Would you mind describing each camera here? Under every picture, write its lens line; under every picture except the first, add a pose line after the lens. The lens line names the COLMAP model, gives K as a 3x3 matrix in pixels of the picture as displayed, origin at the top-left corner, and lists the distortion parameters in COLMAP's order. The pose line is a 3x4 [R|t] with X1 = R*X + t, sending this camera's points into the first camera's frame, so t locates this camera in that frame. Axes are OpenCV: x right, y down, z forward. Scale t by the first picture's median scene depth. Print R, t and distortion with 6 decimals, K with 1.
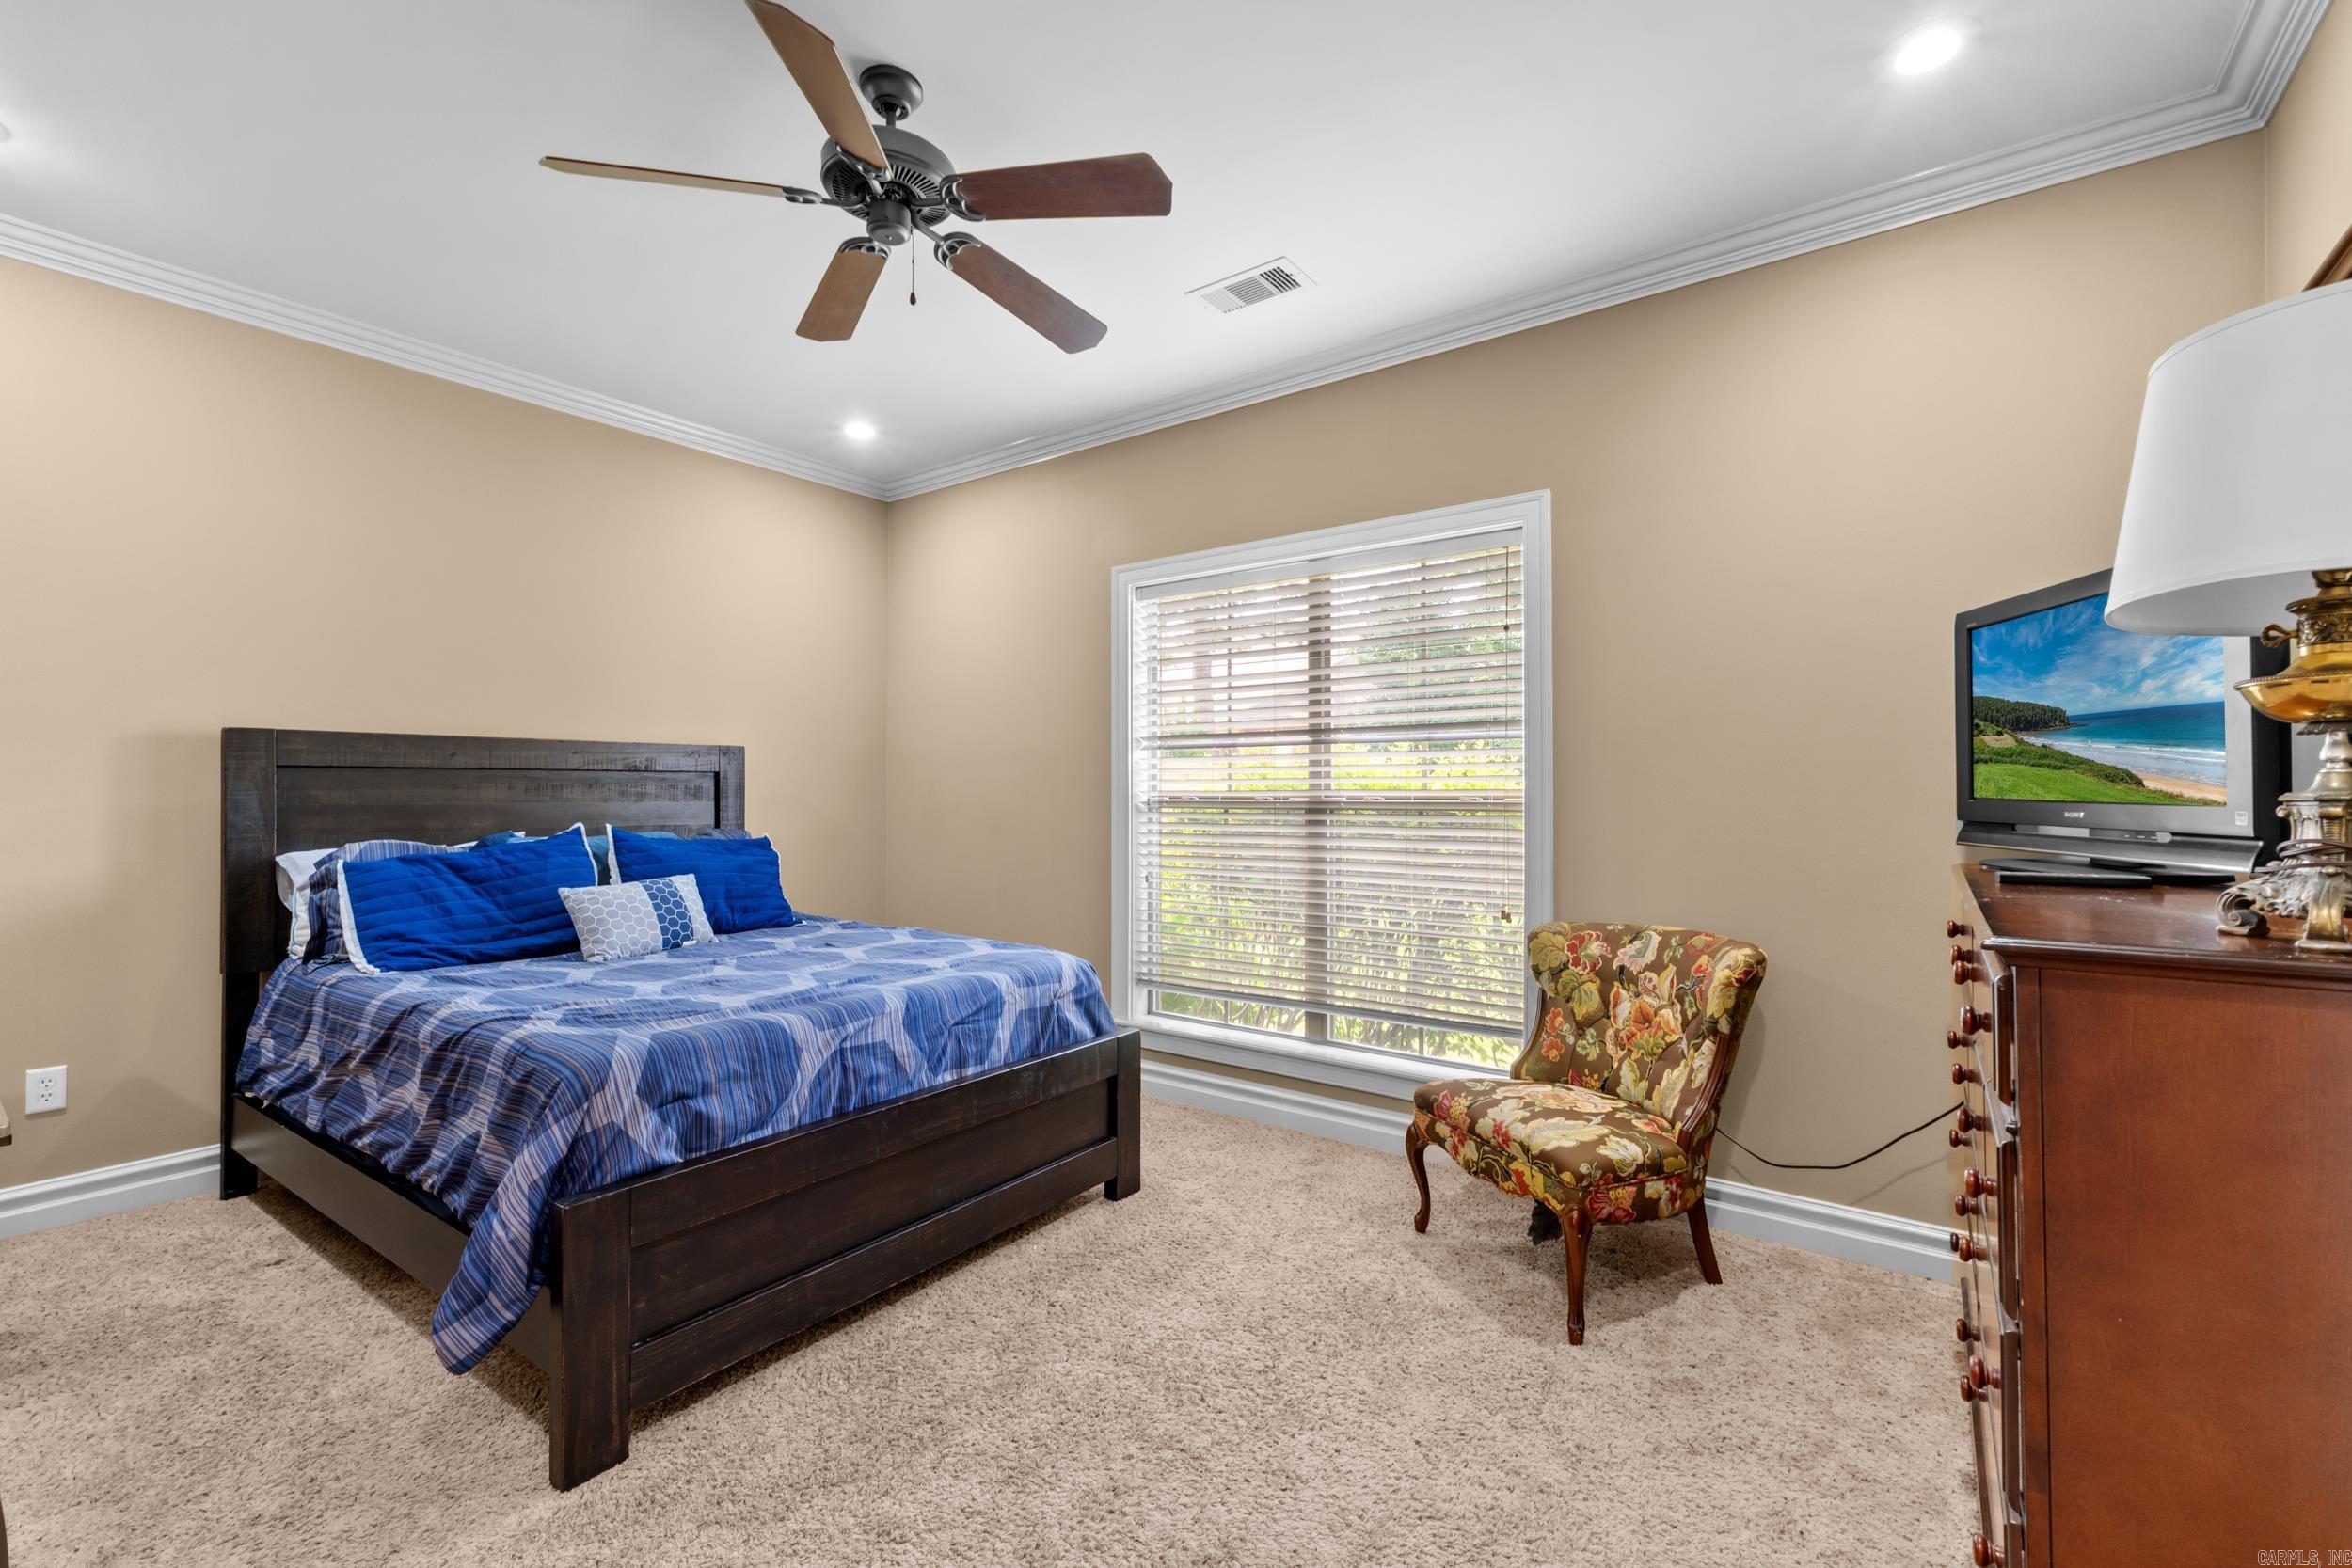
lens RADIAL K [[994.9, 0, 1178.5], [0, 994.9, 782.1], [0, 0, 1]] dist [0.003152, -0.000136]
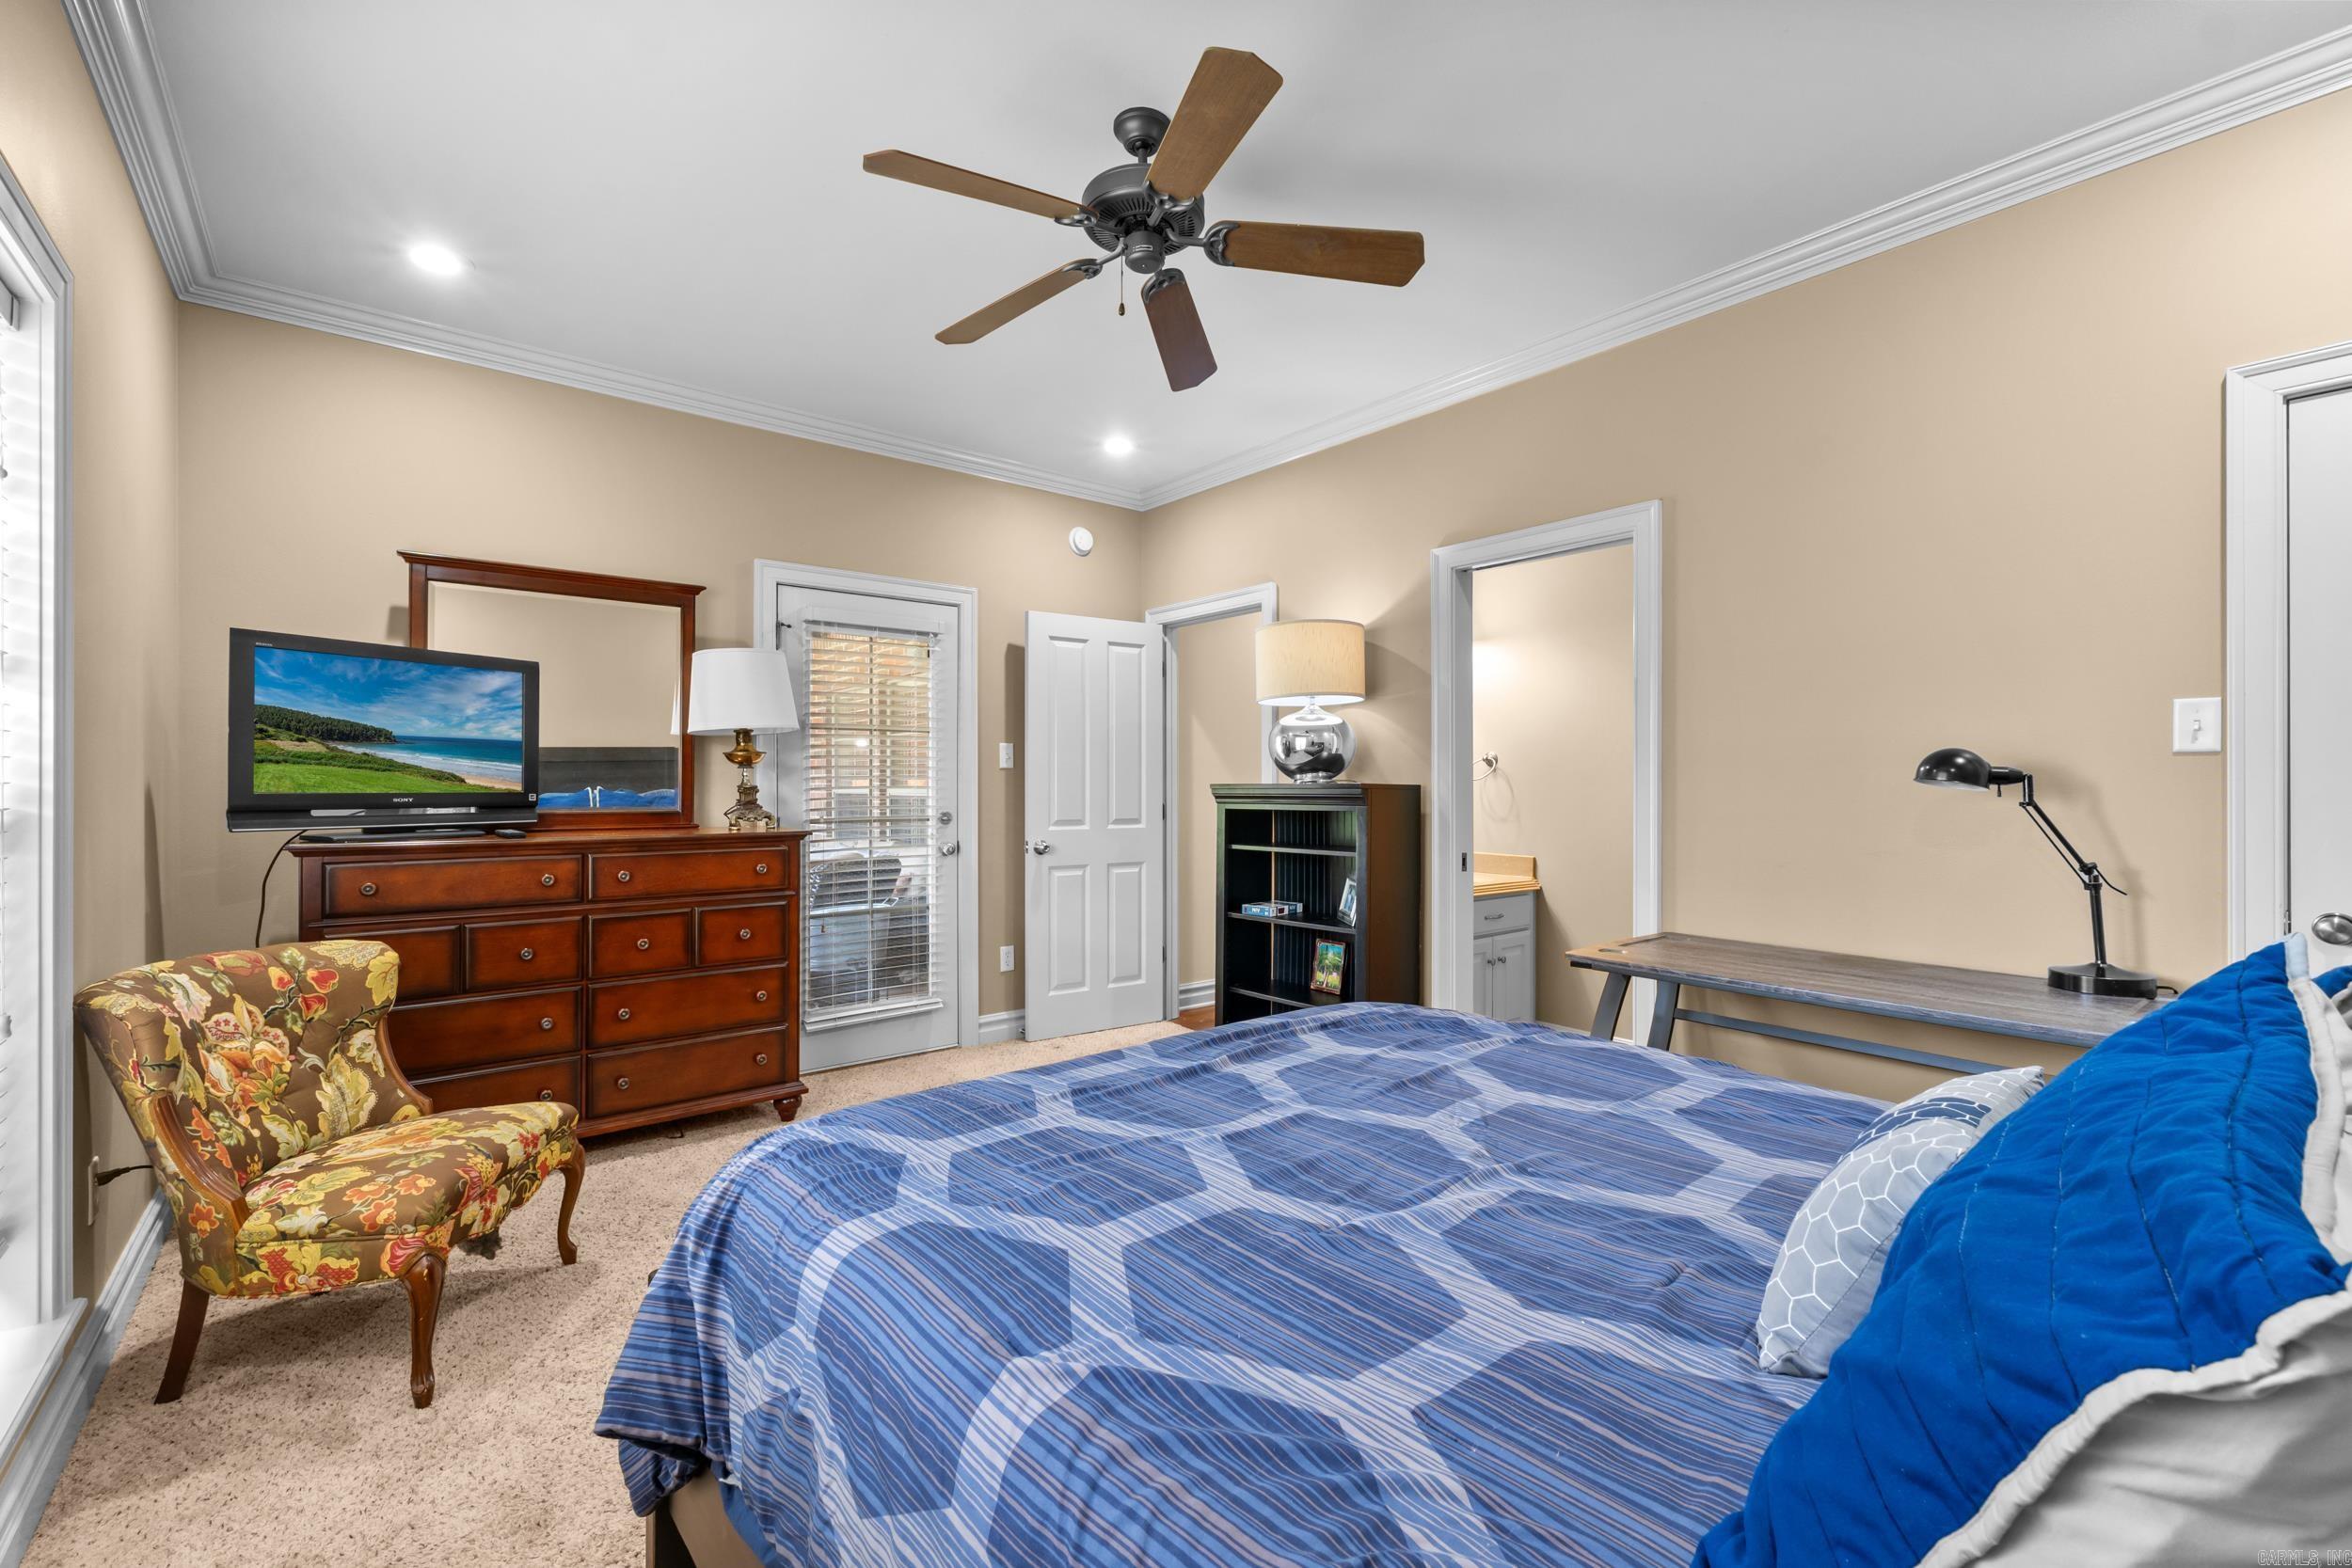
lens RADIAL K [[994.9, 0, 1186.2], [0, 994.9, 795.8], [0, 0, 1]] dist [0.003152, -0.000136]
pose [[-0.957510, 0.001594, 0.288395, -0.651958], [0.001404, 0.999999, -0.000867, 0.025947], [-0.288396, -0.000425, -0.957511, 2.043547]]
